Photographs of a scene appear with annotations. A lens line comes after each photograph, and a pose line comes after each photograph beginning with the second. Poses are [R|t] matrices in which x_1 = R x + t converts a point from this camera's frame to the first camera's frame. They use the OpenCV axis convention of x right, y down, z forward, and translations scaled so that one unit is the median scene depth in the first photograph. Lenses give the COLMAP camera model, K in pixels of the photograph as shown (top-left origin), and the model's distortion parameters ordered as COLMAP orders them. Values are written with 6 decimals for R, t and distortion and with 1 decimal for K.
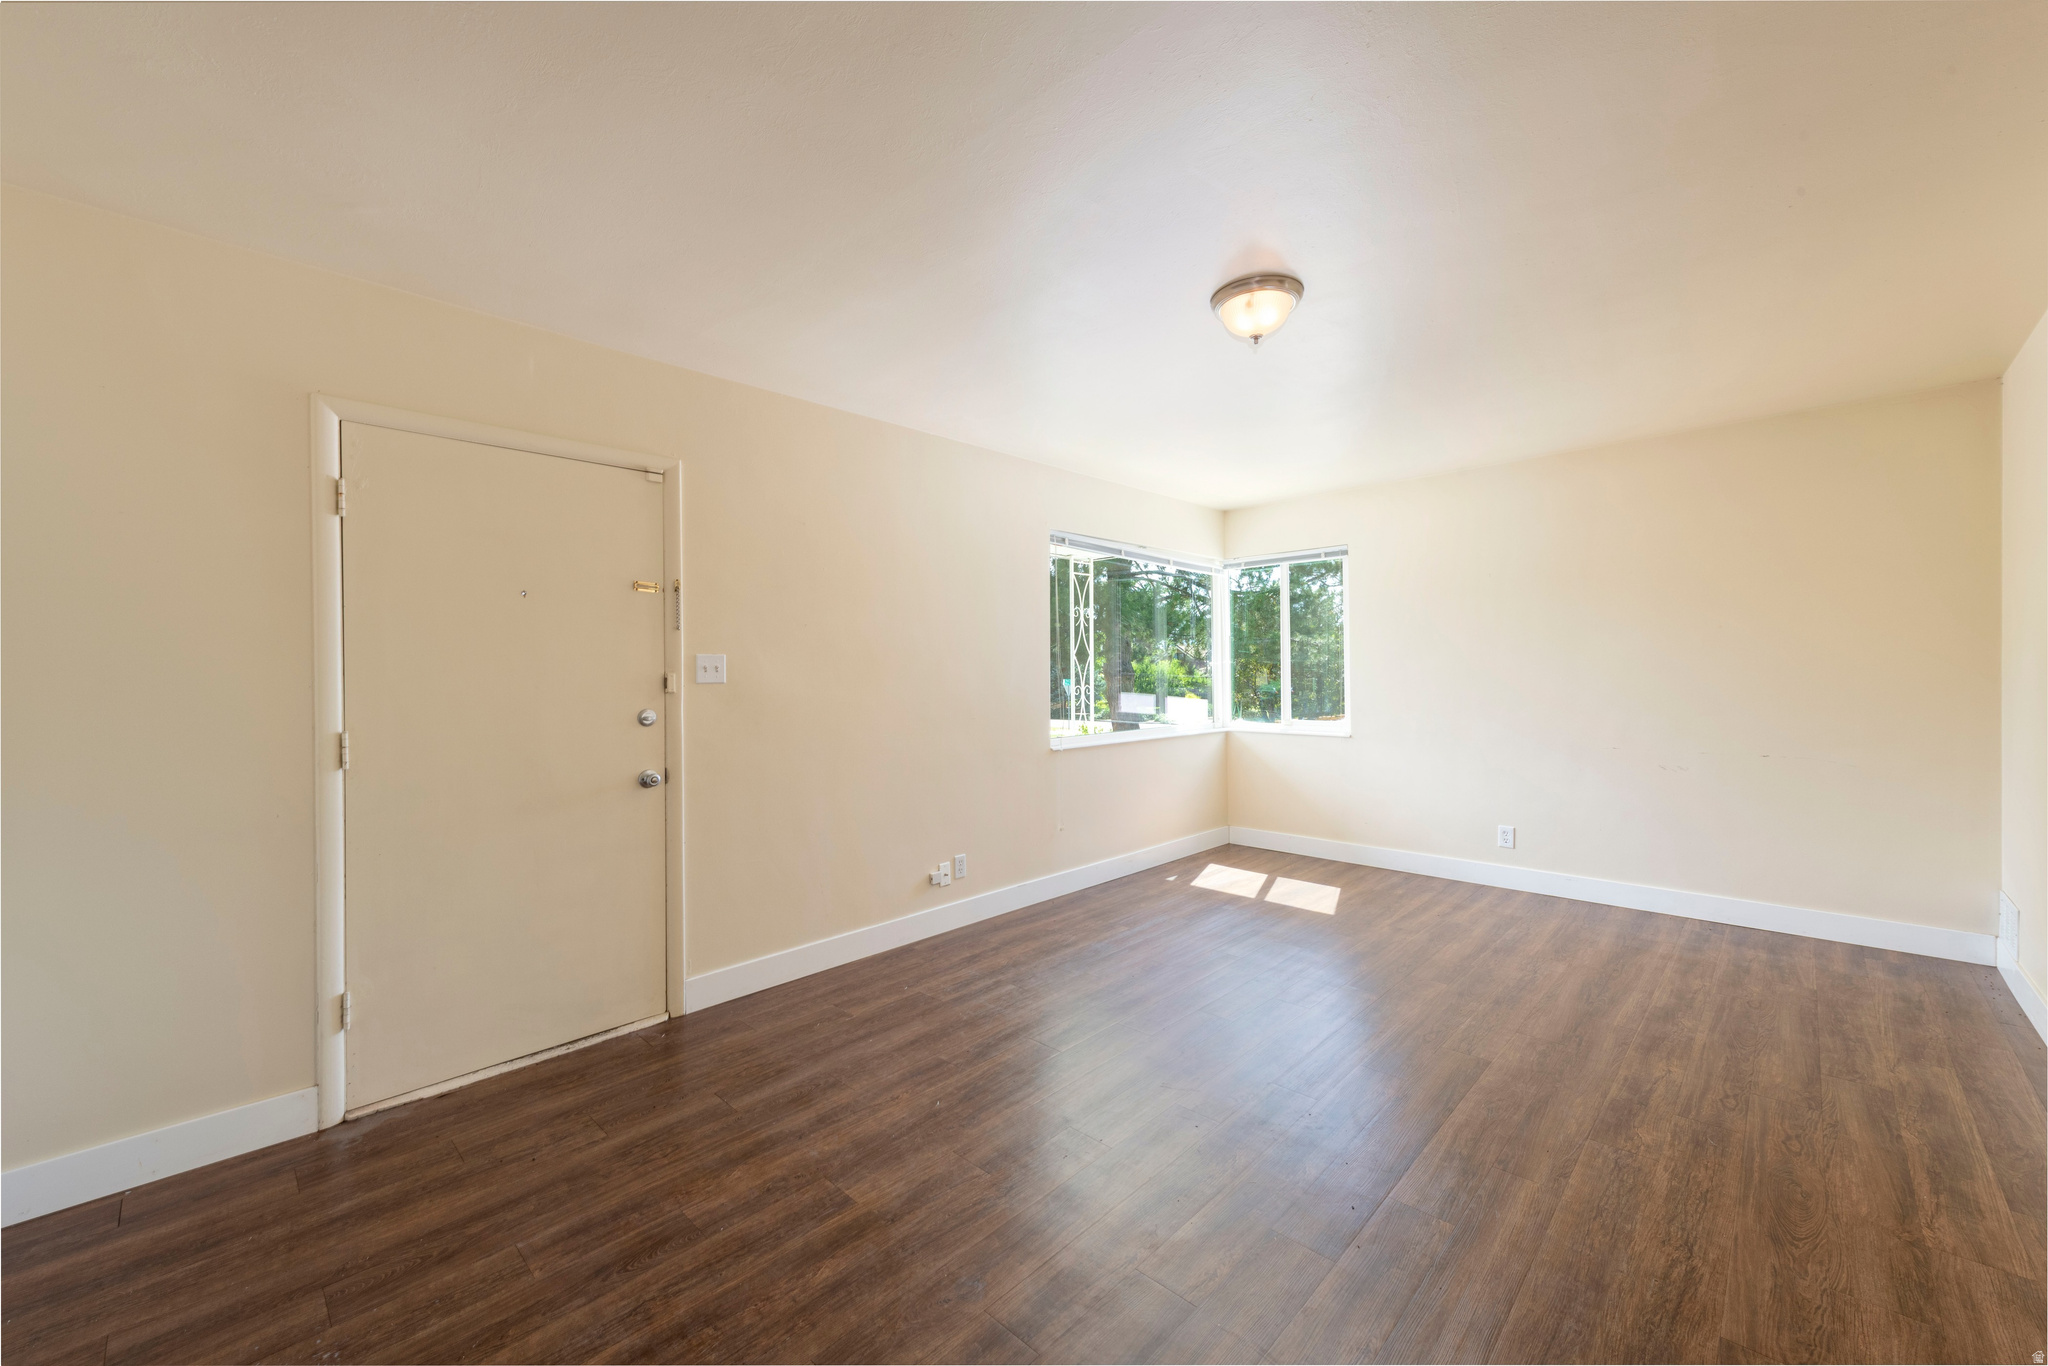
lens RADIAL K [[798.7, 0, 1023.9], [0, 798.7, 675.4], [0, 0, 1]] dist [-0.000707, -0.000406]
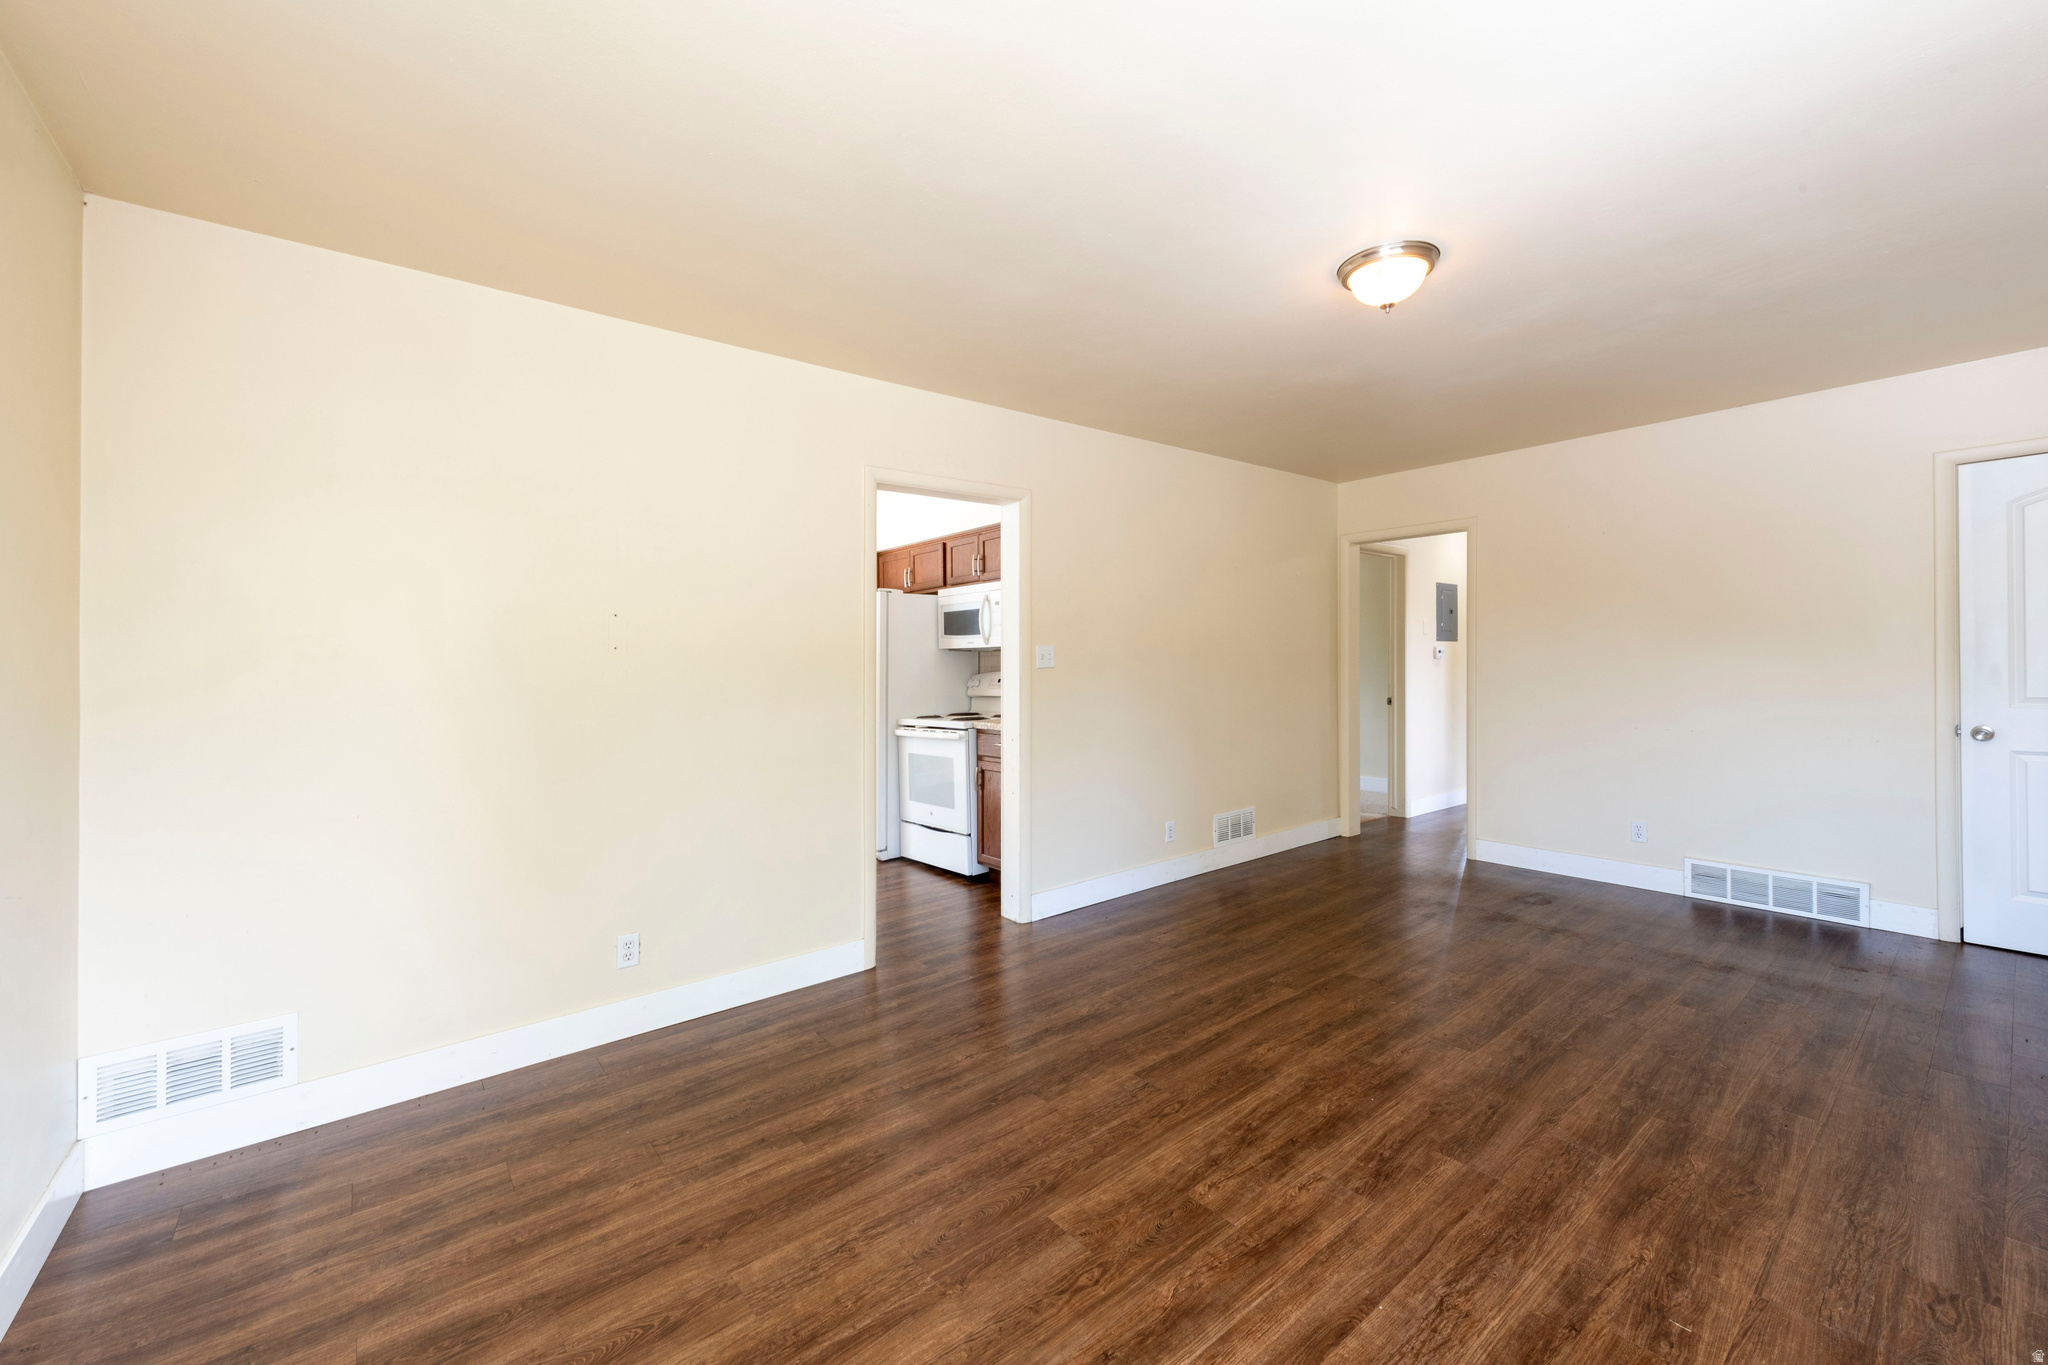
lens RADIAL K [[798.7, 0, 1023.4], [0, 798.7, 673.1], [0, 0, 1]] dist [-0.000707, -0.000406]
pose [[-0.993186, 0.019138, 0.114955, 0.534845], [0.020676, 0.999712, 0.012196, -0.007354], [-0.114688, 0.014490, -0.993296, 1.752220]]
